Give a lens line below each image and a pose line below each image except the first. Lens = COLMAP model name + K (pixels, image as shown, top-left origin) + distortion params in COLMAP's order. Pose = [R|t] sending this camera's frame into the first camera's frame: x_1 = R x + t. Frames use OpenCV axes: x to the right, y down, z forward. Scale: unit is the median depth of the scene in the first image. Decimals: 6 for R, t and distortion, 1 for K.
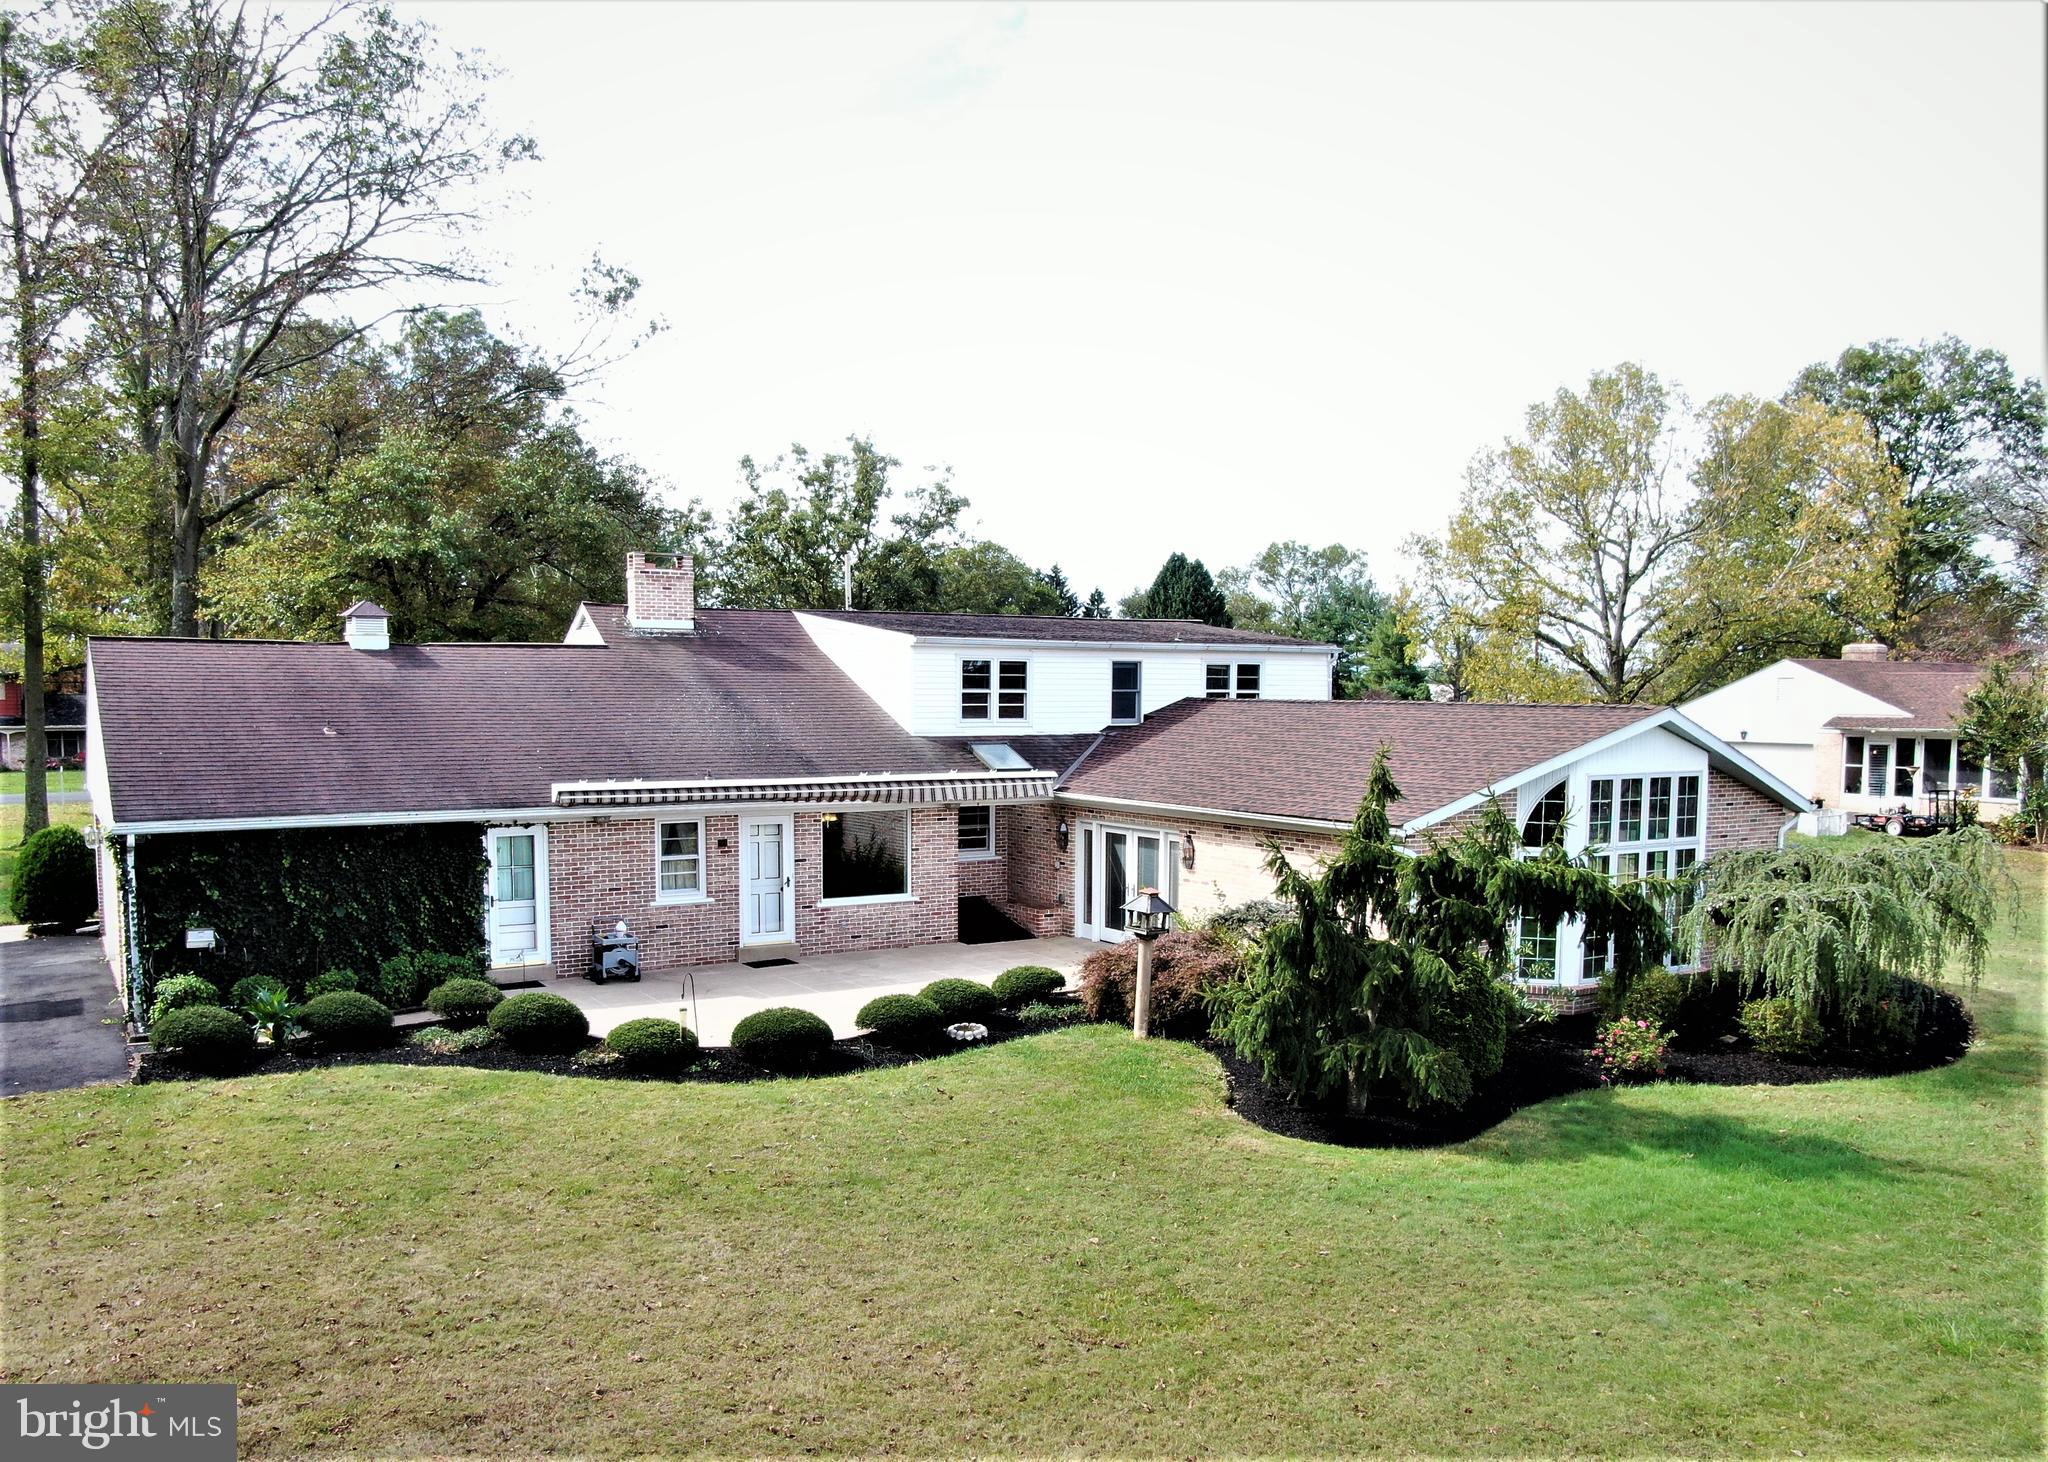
lens RADIAL K [[1608.1, 0, 982.0], [0, 1608.1, 837.7], [0, 0, 1]] dist [-0.010592, -0.002902]
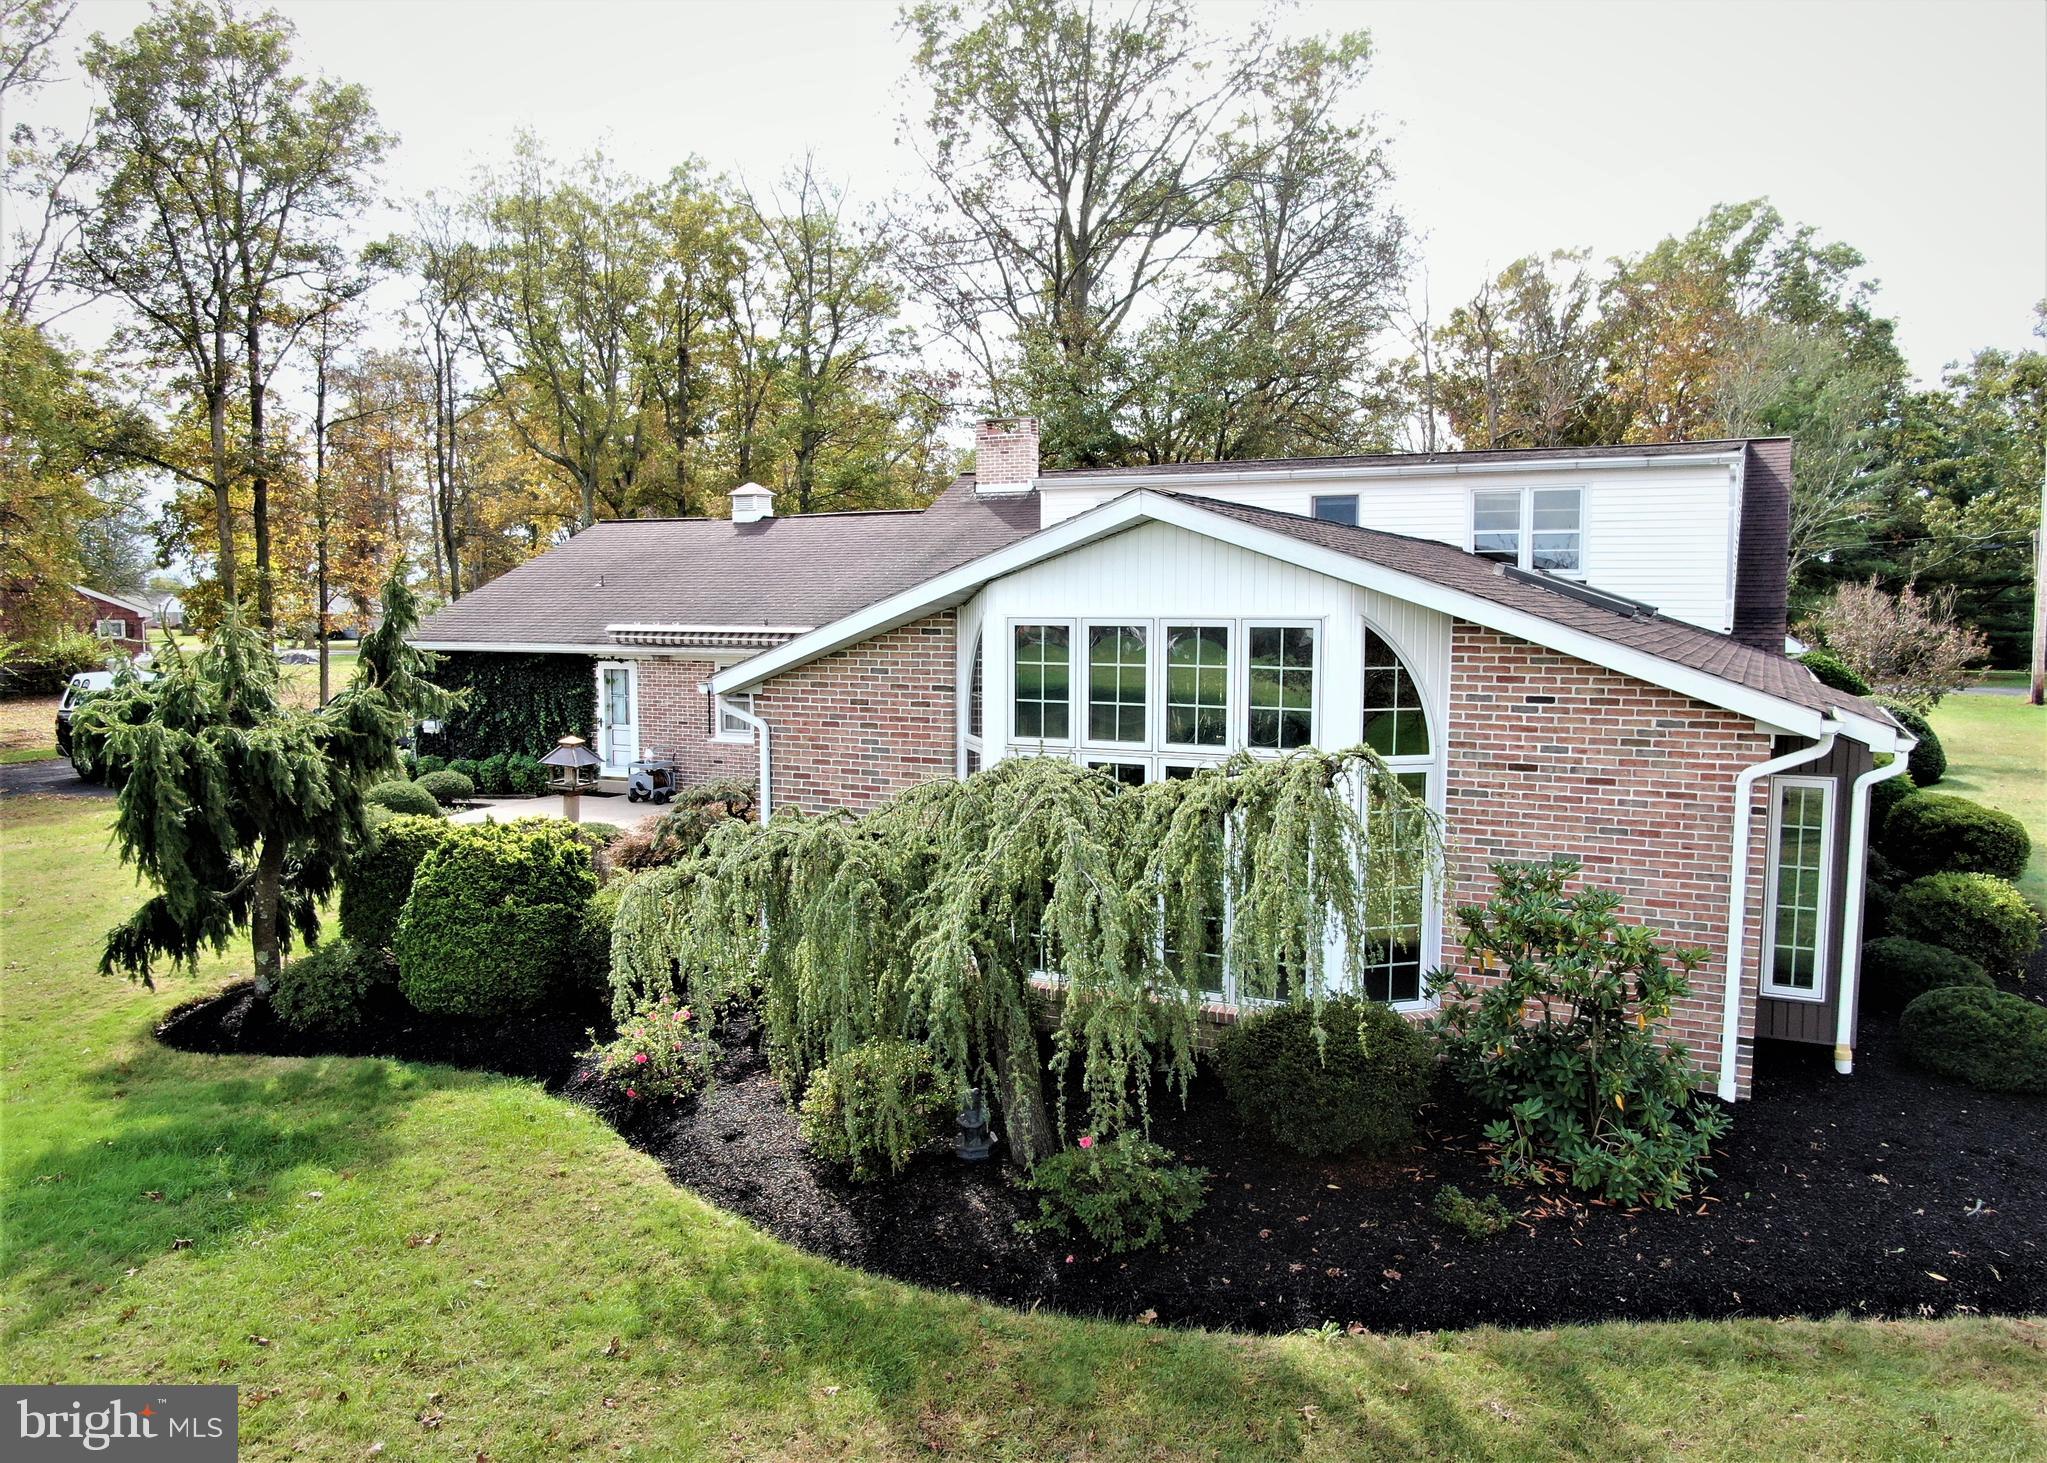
lens RADIAL K [[1470.0, 0, 1014.7], [0, 1470.0, 705.6], [0, 0, 1]] dist [-0.020797, 0.006781]
pose [[0.528267, 0.054914, -0.847300, 0.740841], [-0.078283, 0.996806, 0.015797, -0.013480], [0.845462, 0.057984, 0.530879, 0.641910]]
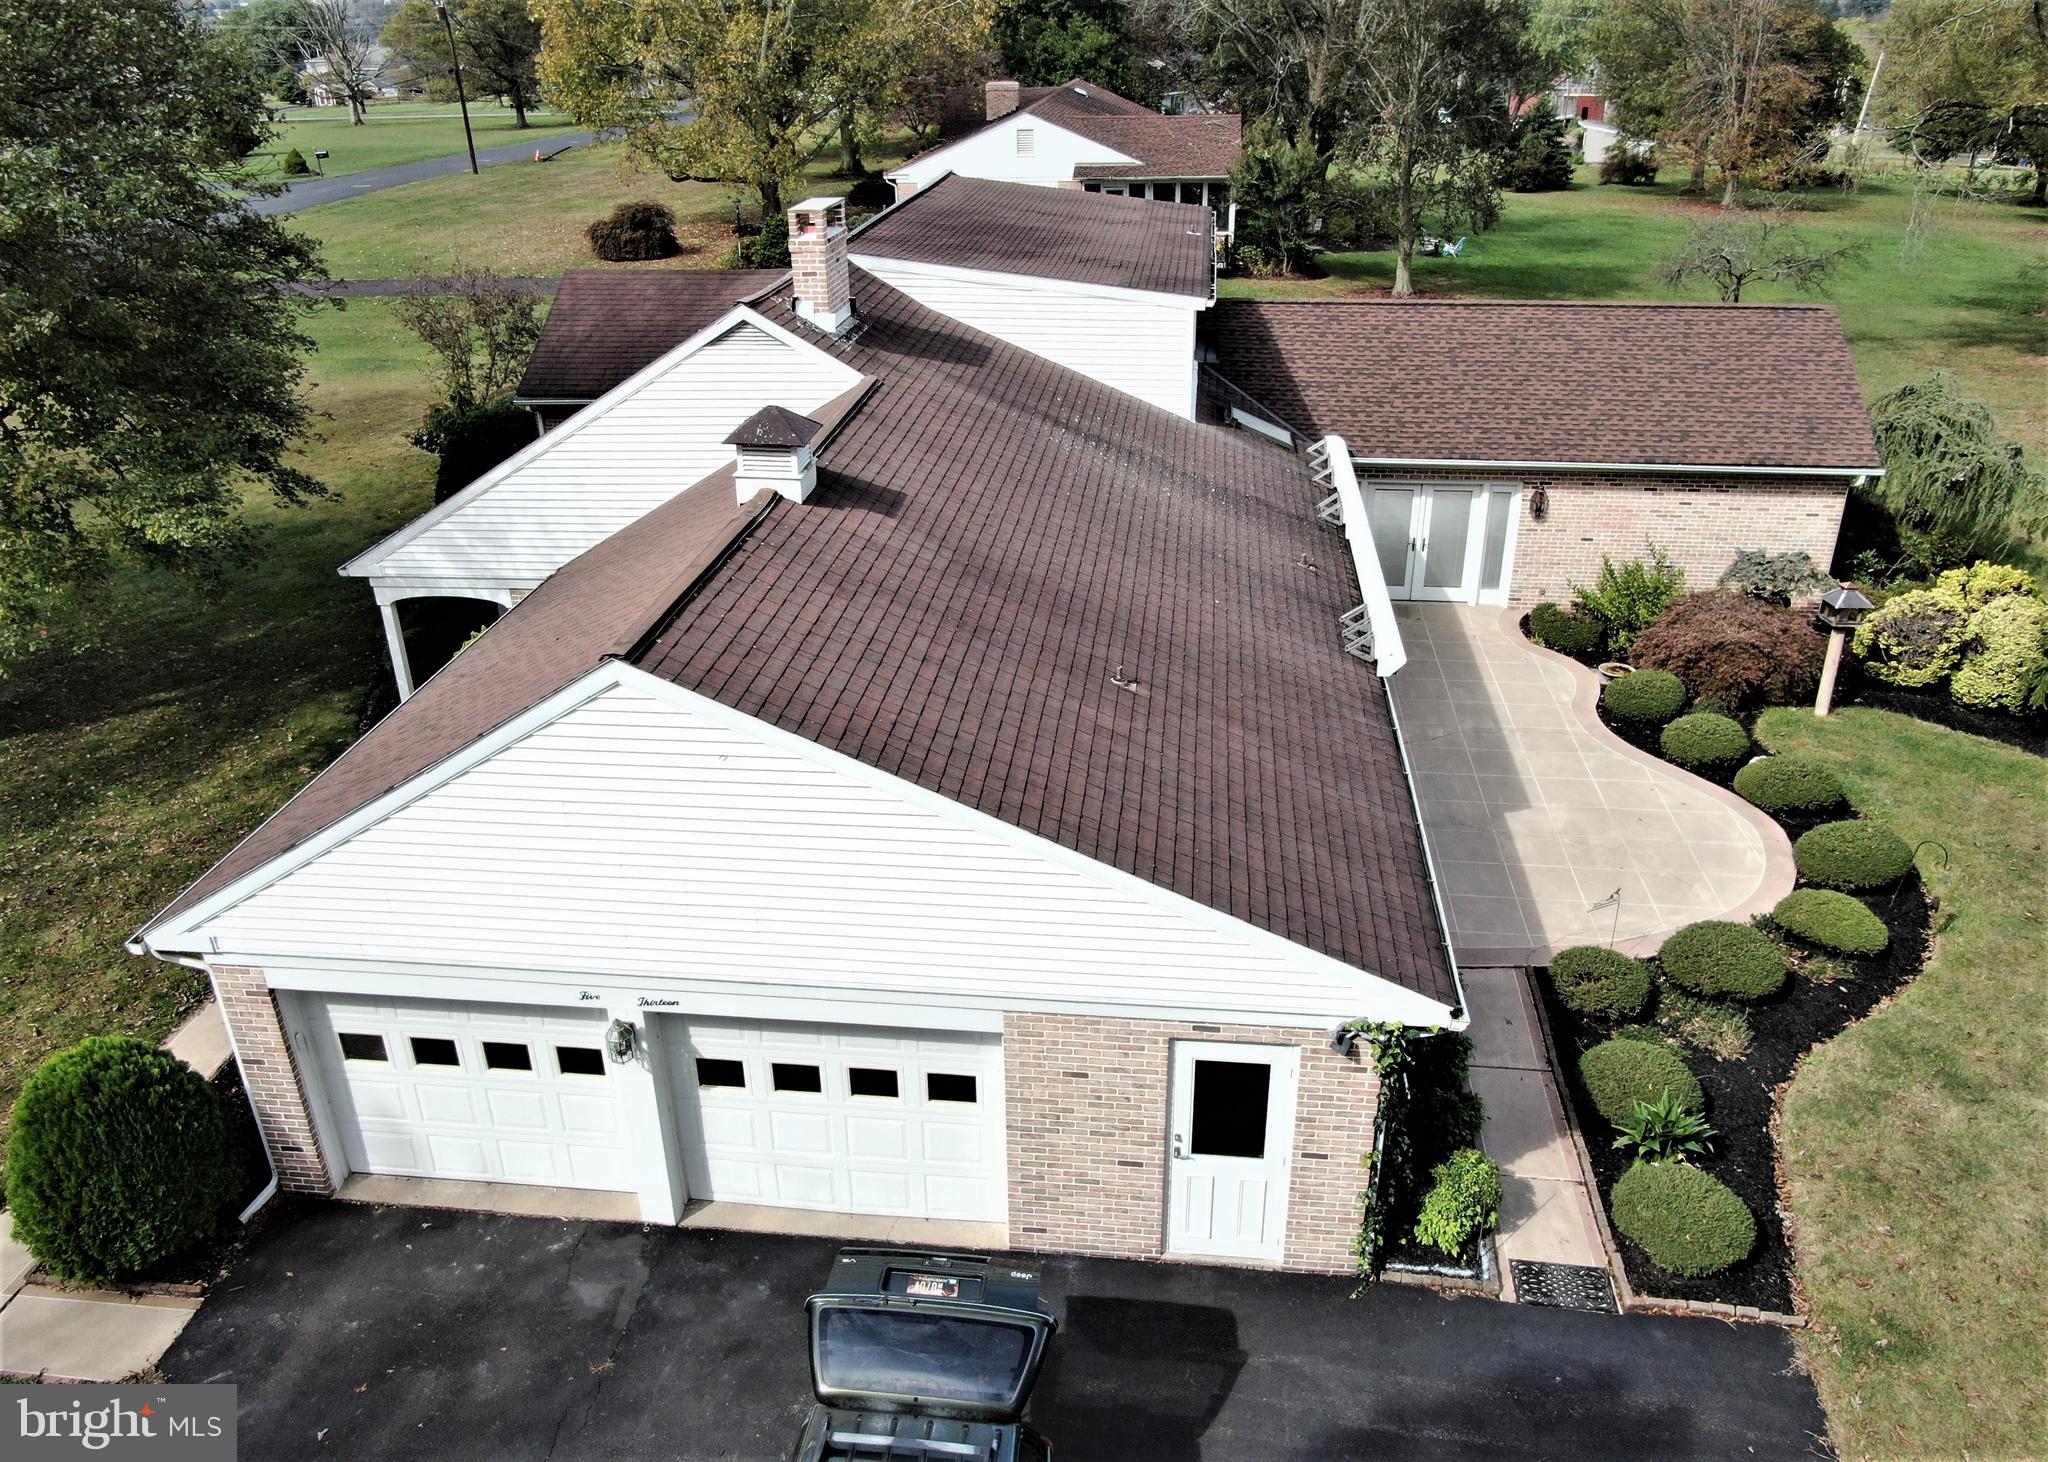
lens RADIAL K [[1495.2, 0, 1024.0], [0, 1495.2, 731.0], [0, 0, 1]] dist [-0.008748, -0.001638]
pose [[0.611020, -0.363702, 0.703119, -0.789002], [0.094126, 0.915286, 0.391653, -0.260287], [-0.785999, -0.173126, 0.593491, 0.678668]]
